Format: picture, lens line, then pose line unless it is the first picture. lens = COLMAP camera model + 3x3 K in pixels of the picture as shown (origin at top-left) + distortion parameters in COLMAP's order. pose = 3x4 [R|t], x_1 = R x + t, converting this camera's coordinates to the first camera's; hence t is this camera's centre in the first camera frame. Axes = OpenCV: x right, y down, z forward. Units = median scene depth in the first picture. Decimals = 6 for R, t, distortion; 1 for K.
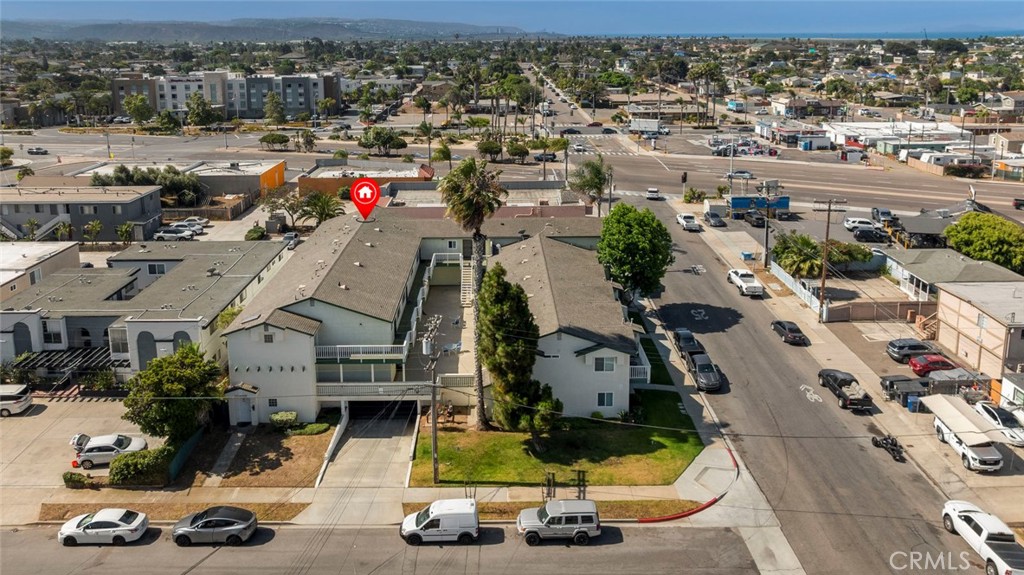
lens RADIAL K [[738.2, 0, 506.4], [0, 738.2, 179.9], [0, 0, 1]] dist [-0.004874, -0.006341]
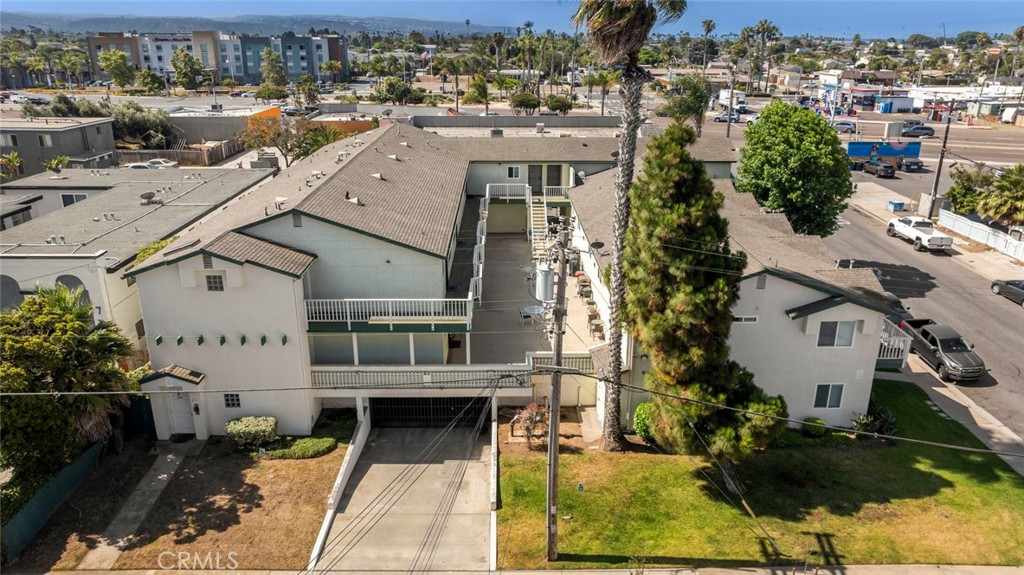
lens RADIAL K [[706.7, 0, 512.0], [0, 706.7, 287.5], [0, 0, 1]] dist [-0.005964, 0.000416]
pose [[0.999993, 0.003540, 0.000716, -0.108278], [-0.003606, 0.989118, 0.147081, 0.140033], [-0.000187, -0.147083, 0.989124, 0.489391]]
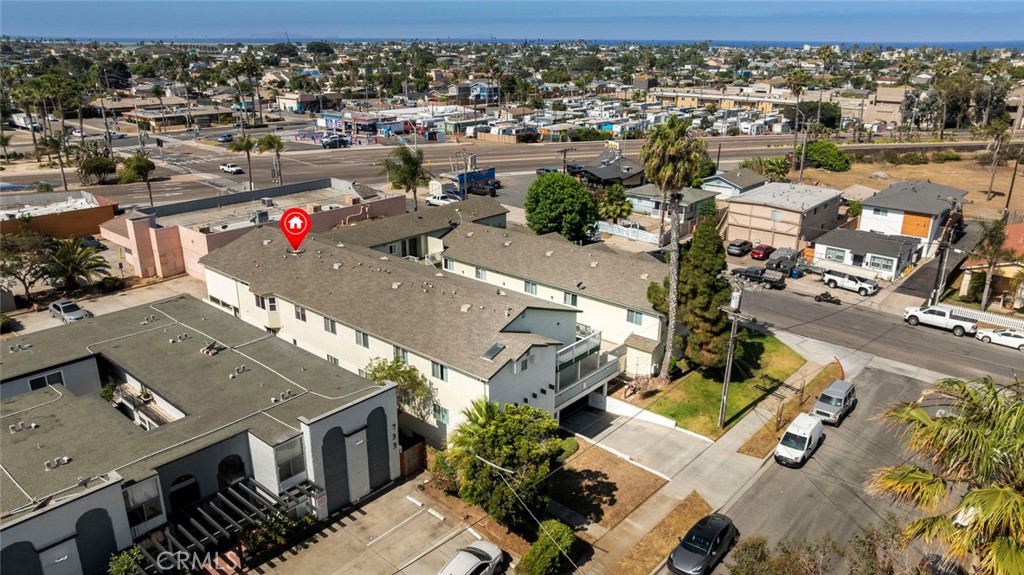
lens RADIAL K [[706.7, 0, 512.0], [0, 706.7, 287.5], [0, 0, 1]] dist [-0.005964, 0.000416]
pose [[0.671257, -0.239907, 0.701326, -0.835417], [0.136952, 0.970024, 0.200742, -0.025243], [-0.728463, -0.038702, 0.683991, 0.467790]]
